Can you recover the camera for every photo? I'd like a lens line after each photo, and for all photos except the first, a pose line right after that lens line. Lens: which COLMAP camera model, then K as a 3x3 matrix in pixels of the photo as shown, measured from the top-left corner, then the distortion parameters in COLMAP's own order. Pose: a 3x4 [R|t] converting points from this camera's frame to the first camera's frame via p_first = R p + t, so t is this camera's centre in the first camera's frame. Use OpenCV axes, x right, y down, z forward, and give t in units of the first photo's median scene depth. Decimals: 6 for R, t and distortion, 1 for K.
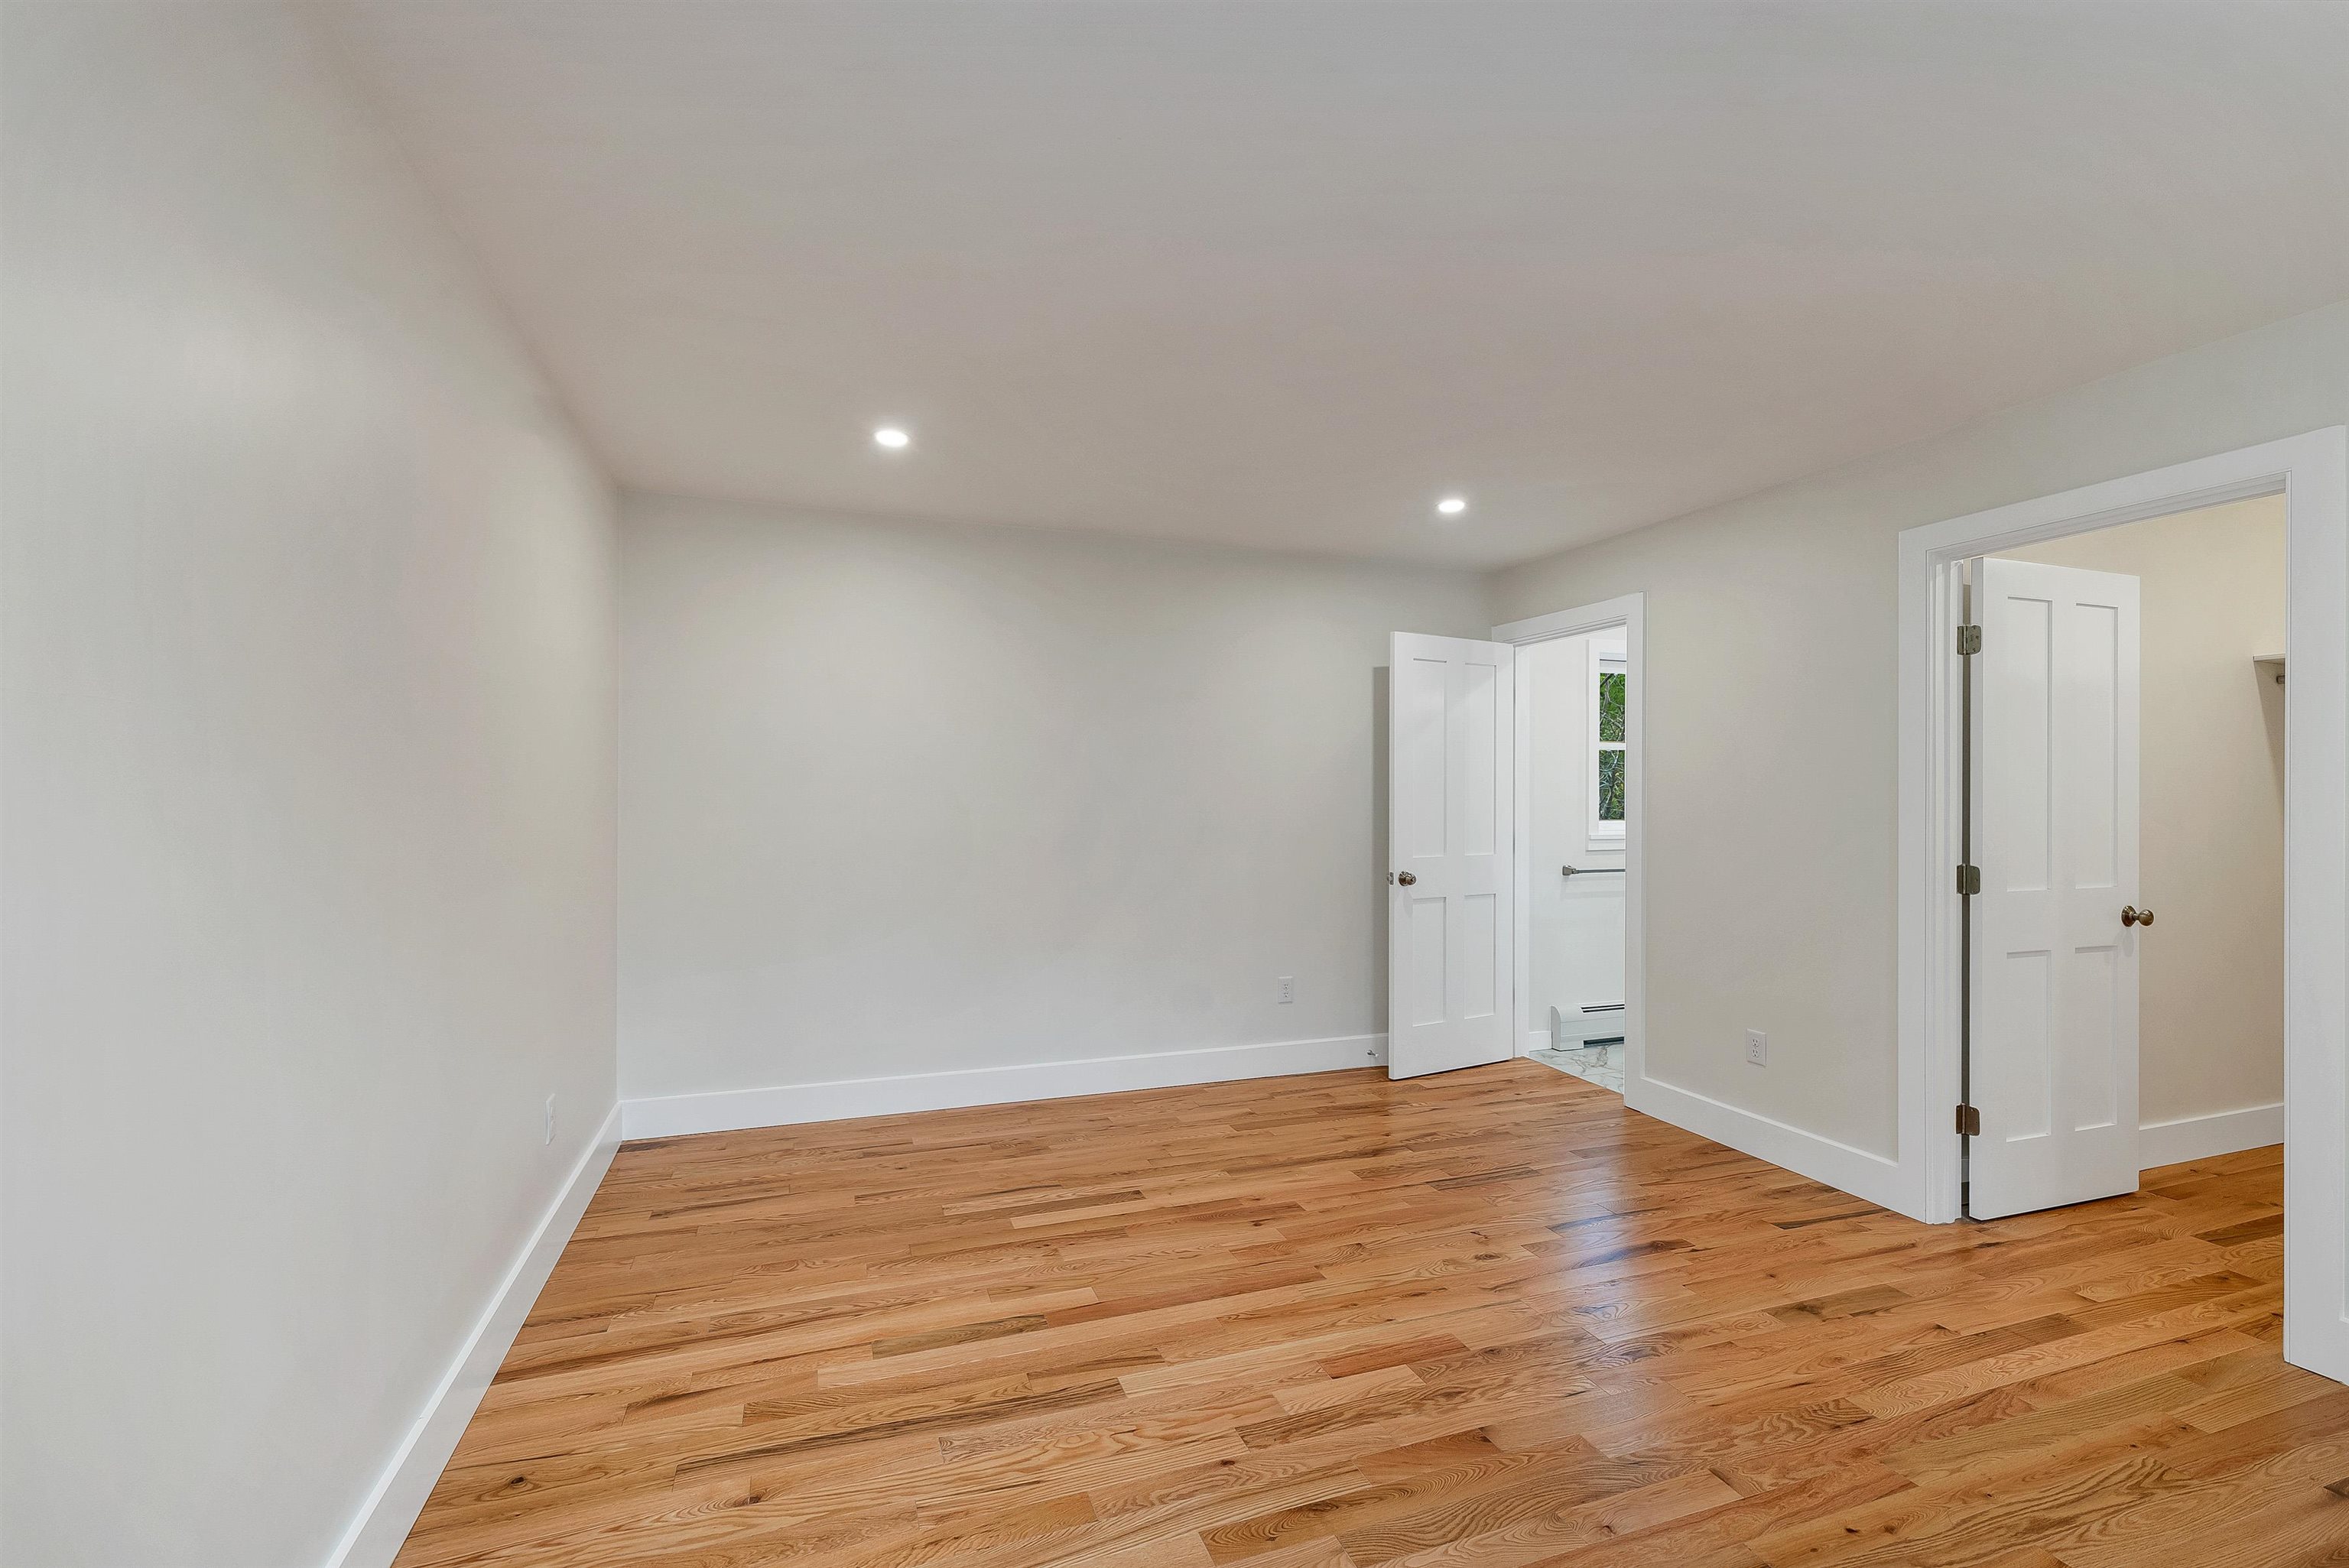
lens RADIAL K [[999.1, 0, 1161.6], [0, 999.1, 790.4], [0, 0, 1]] dist [0.001067, -0.000012]
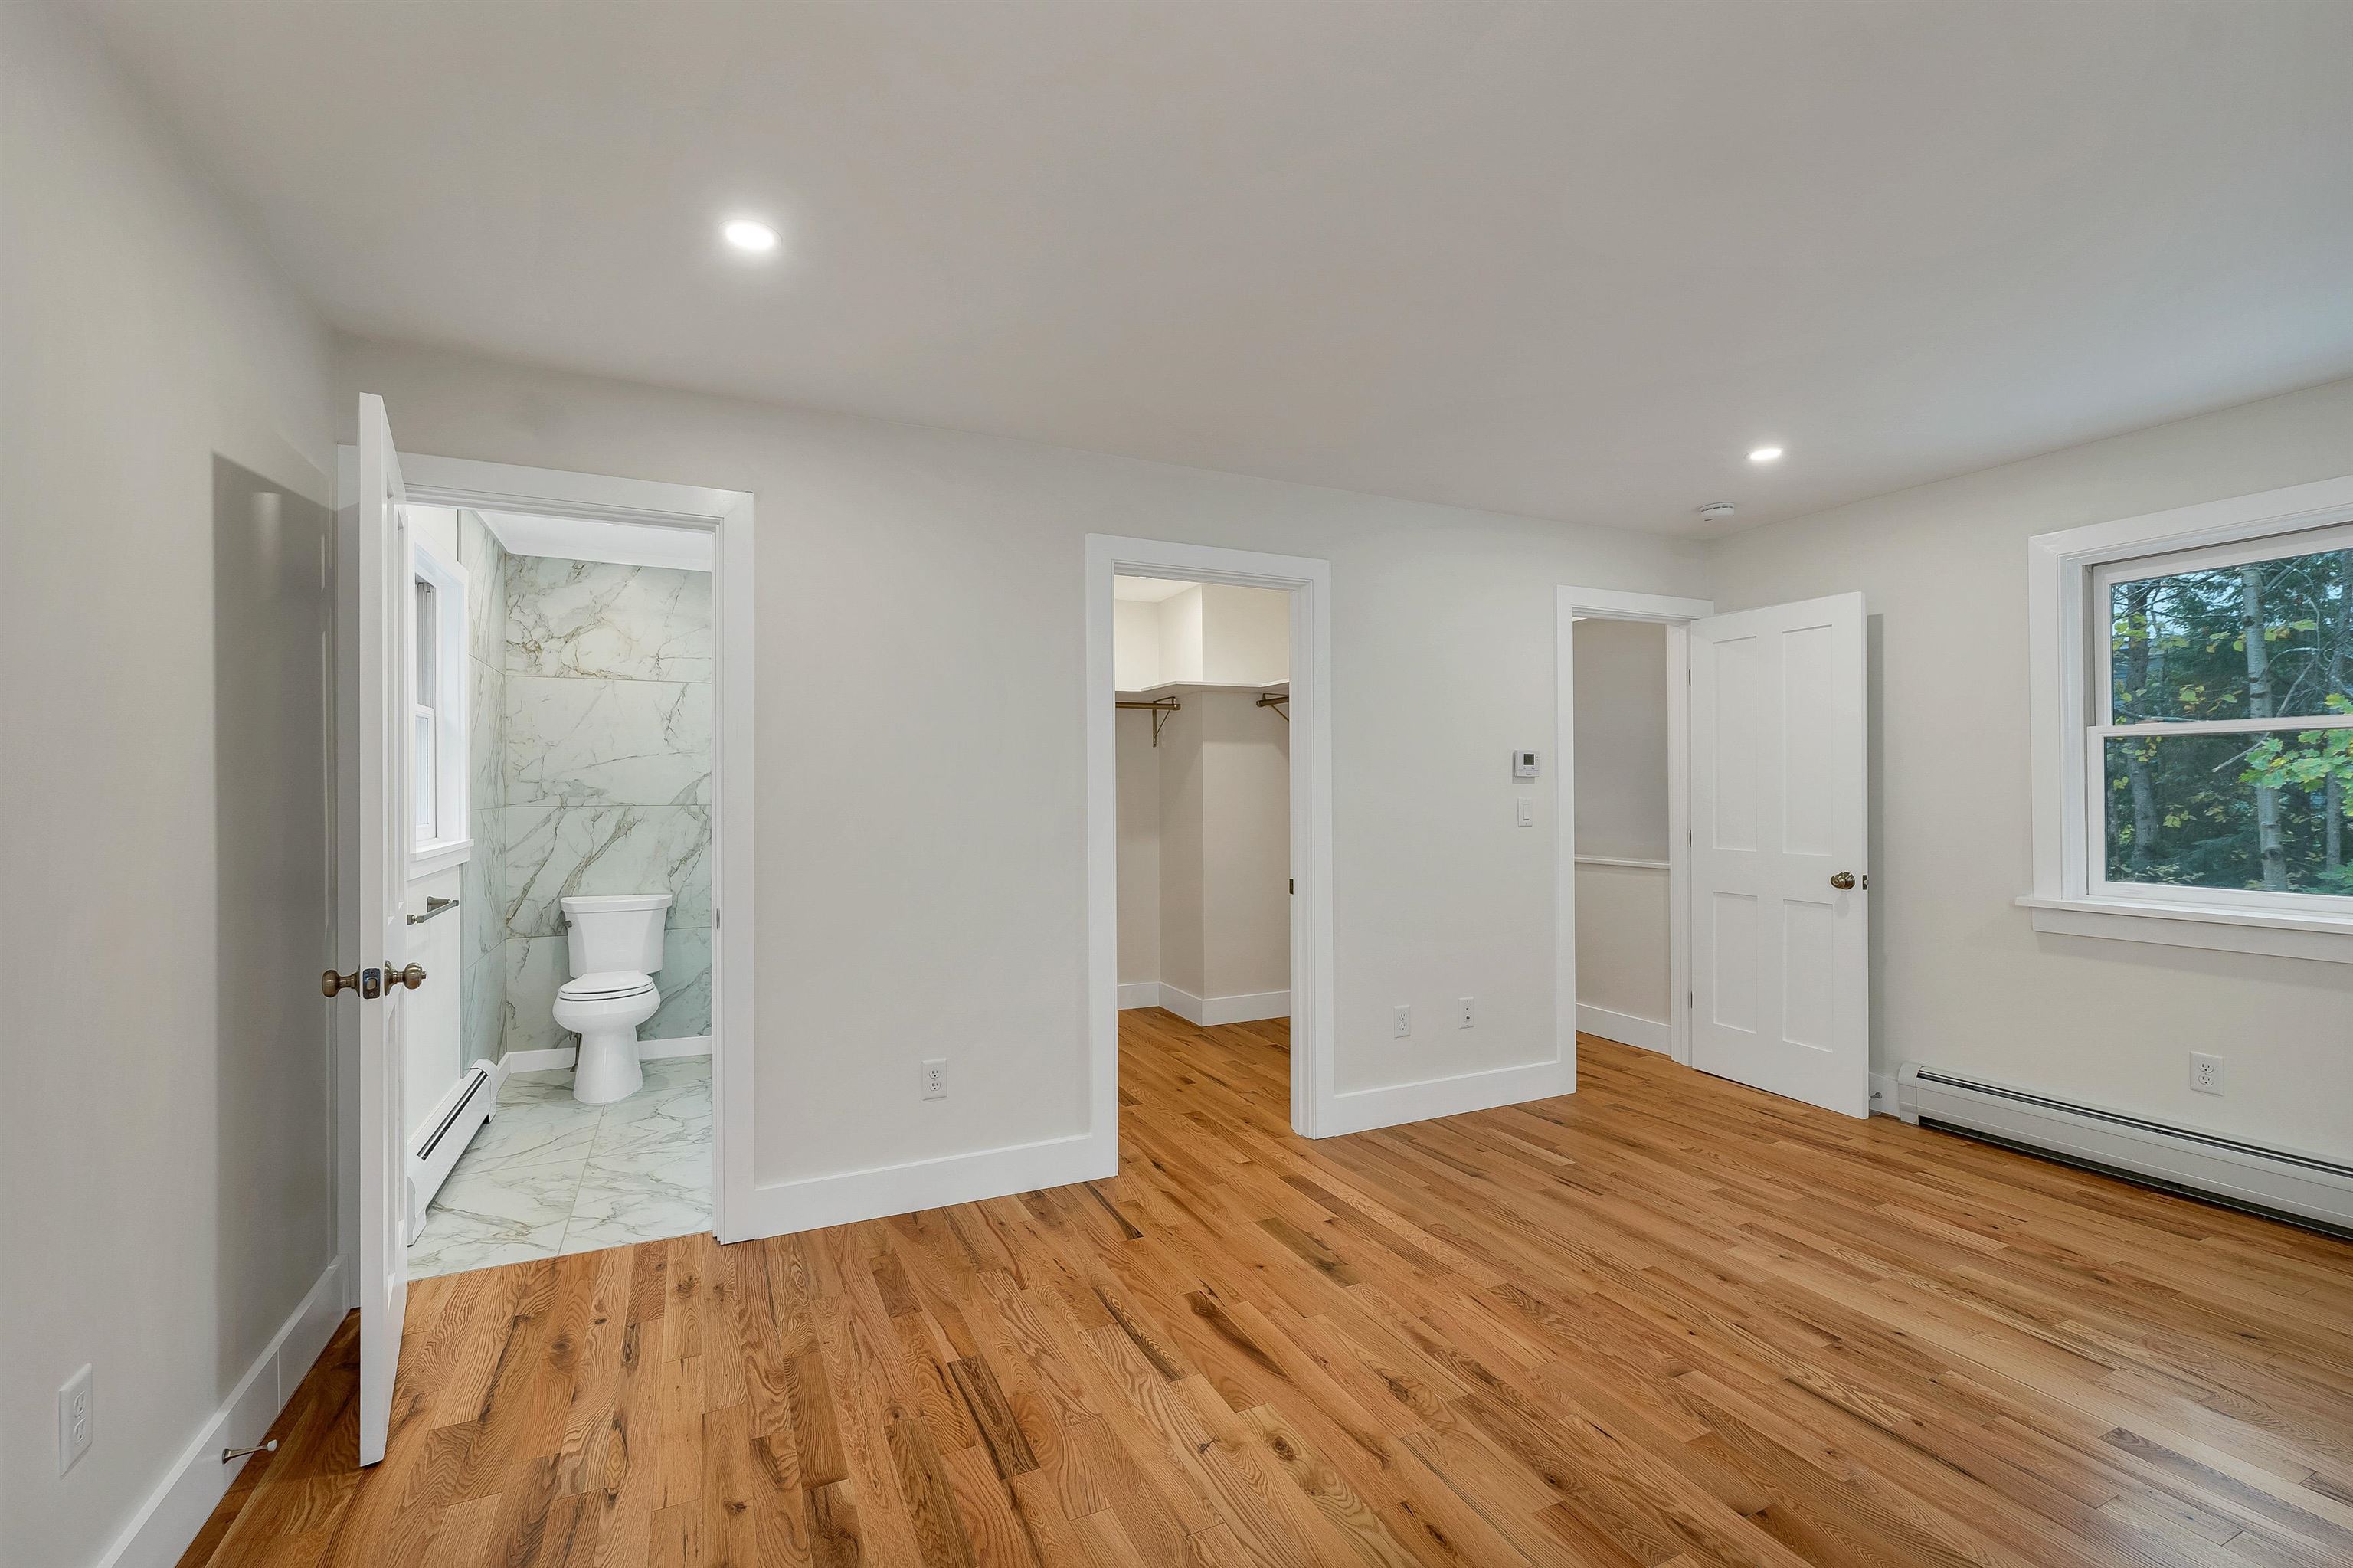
lens RADIAL K [[1000.9, 0, 1163.5], [0, 1000.9, 790.5], [0, 0, 1]] dist [0.001067, -0.000012]
pose [[-0.100488, -0.004864, 0.994926, -0.360225], [-0.001720, 0.999987, 0.004715, 0.008135], [-0.994937, -0.001237, -0.100495, 1.174485]]
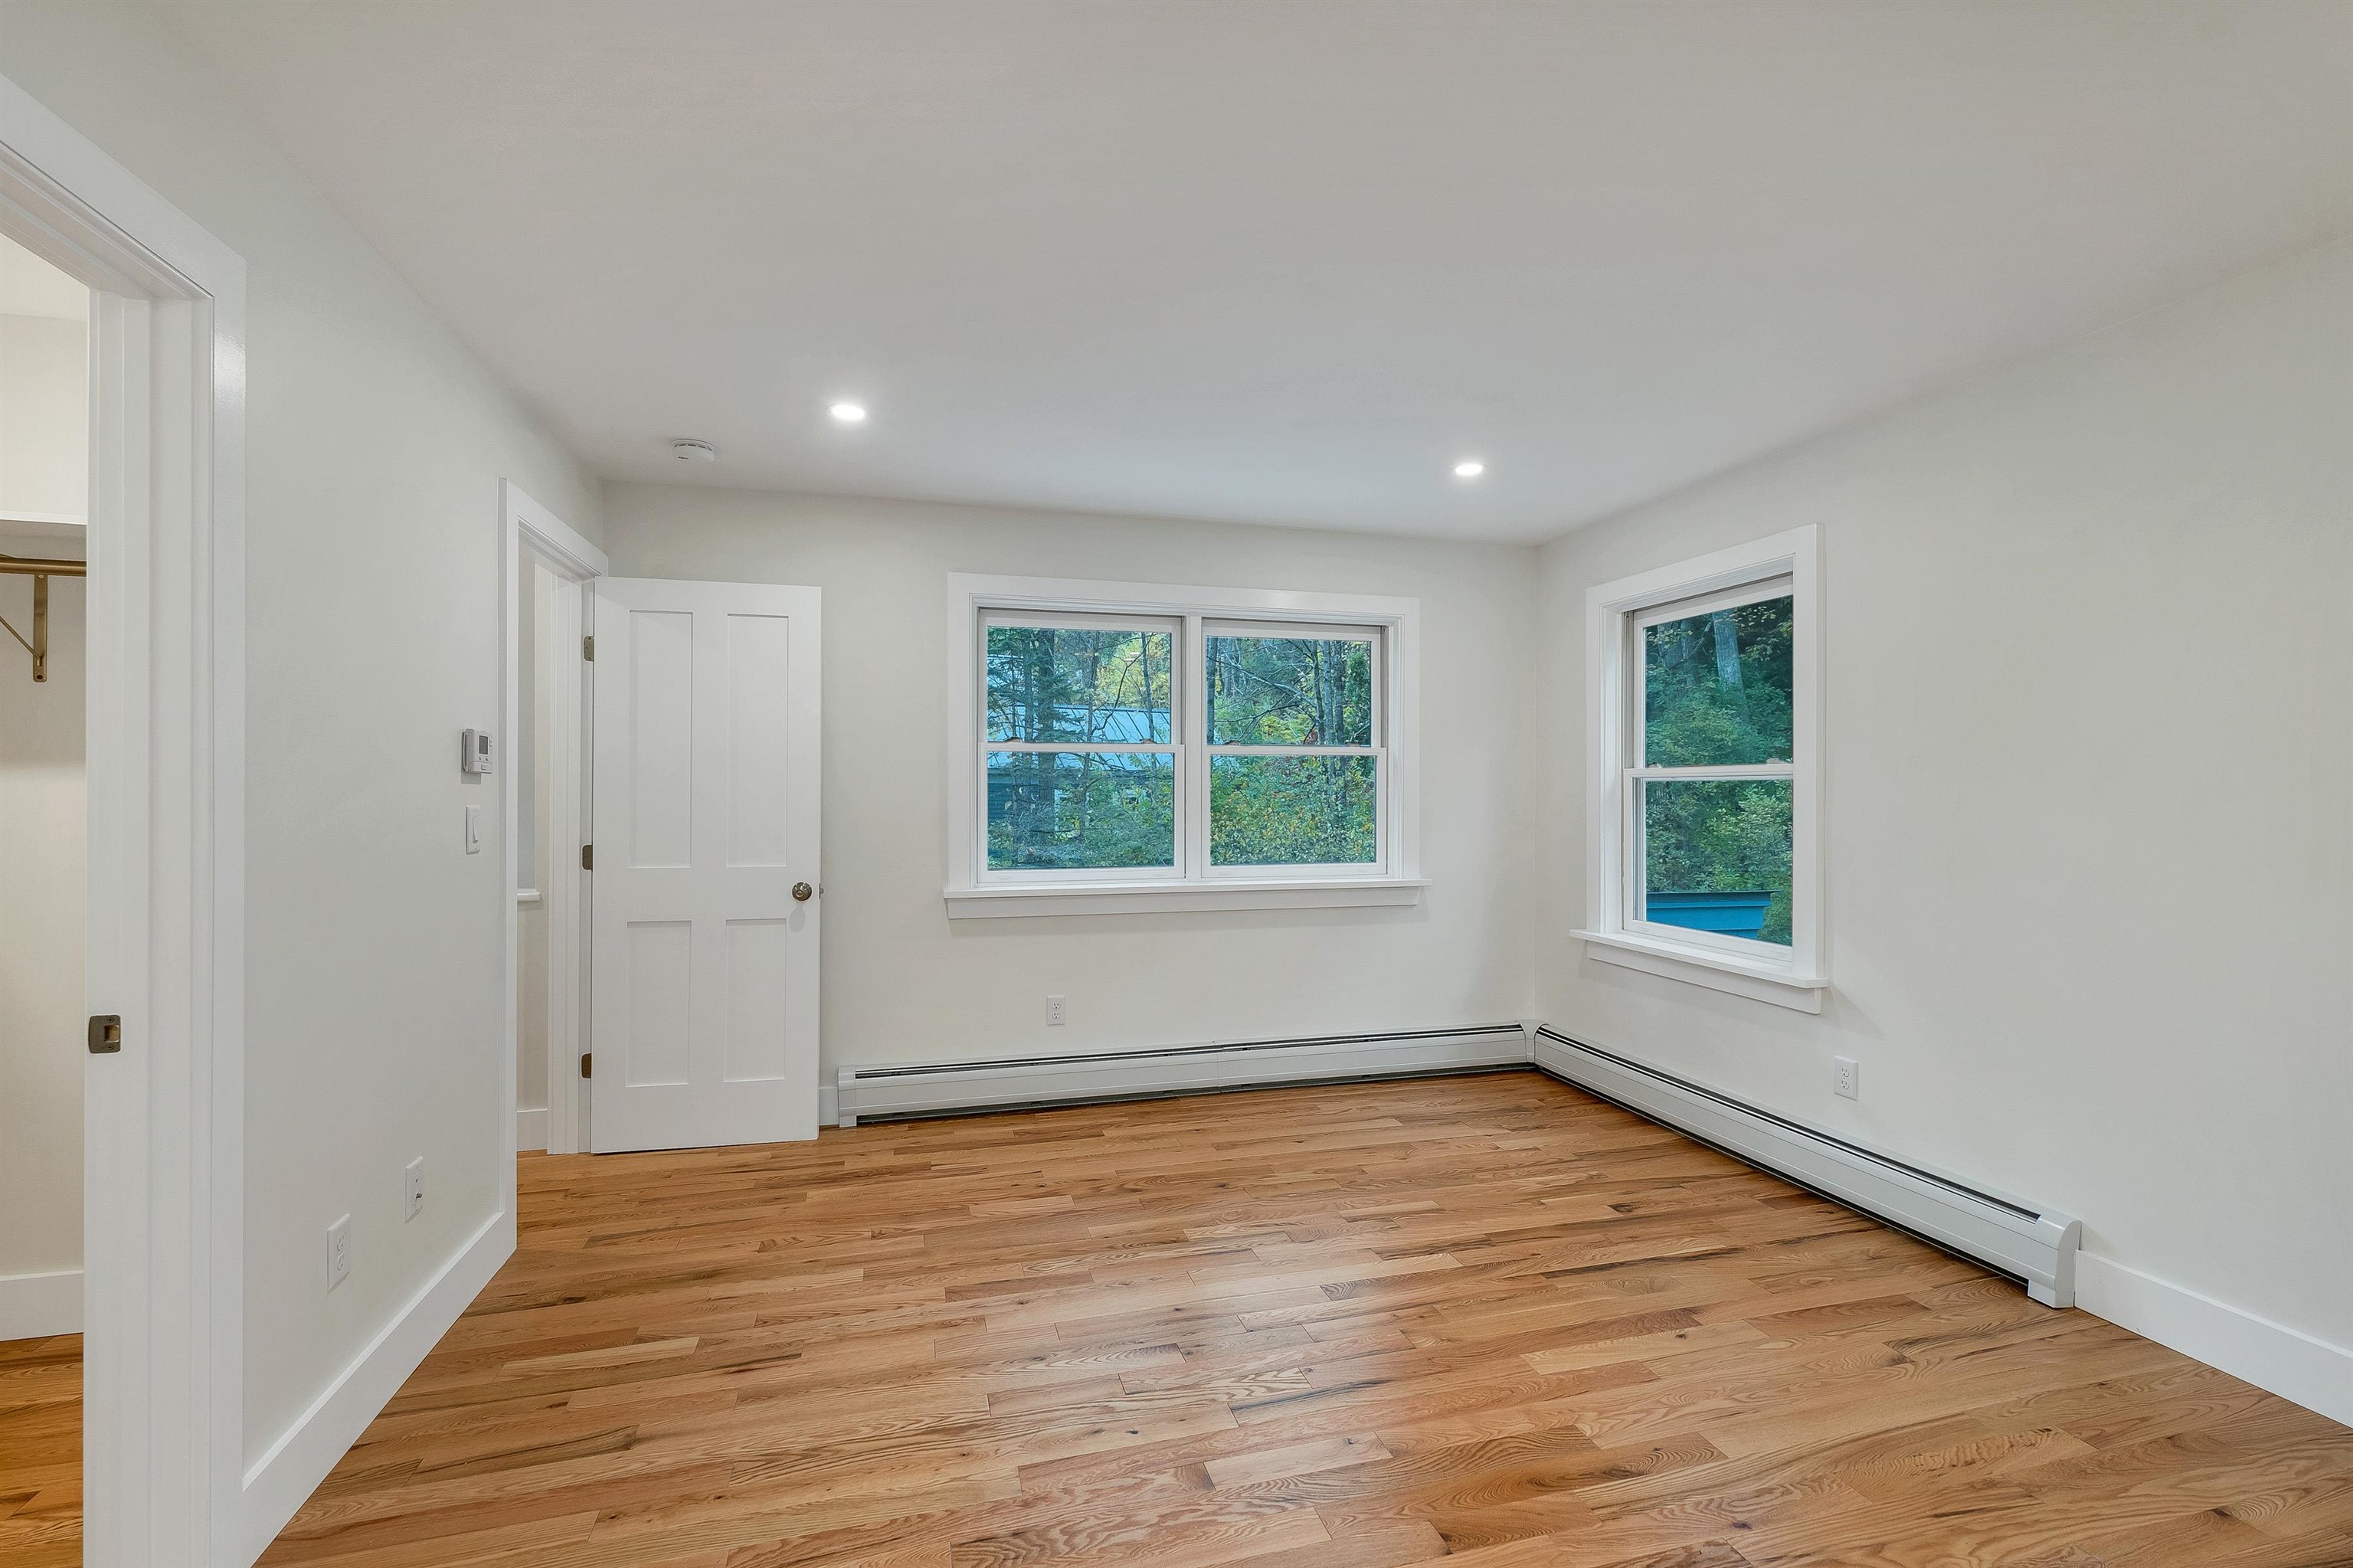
lens RADIAL K [[1000.9, 0, 1163.5], [0, 1000.9, 790.5], [0, 0, 1]] dist [0.001067, -0.000012]
pose [[-0.997340, -0.005698, 0.072667, 0.369137], [-0.006298, 0.999948, -0.008029, 0.013359], [-0.072618, -0.008465, -0.997324, 1.367694]]
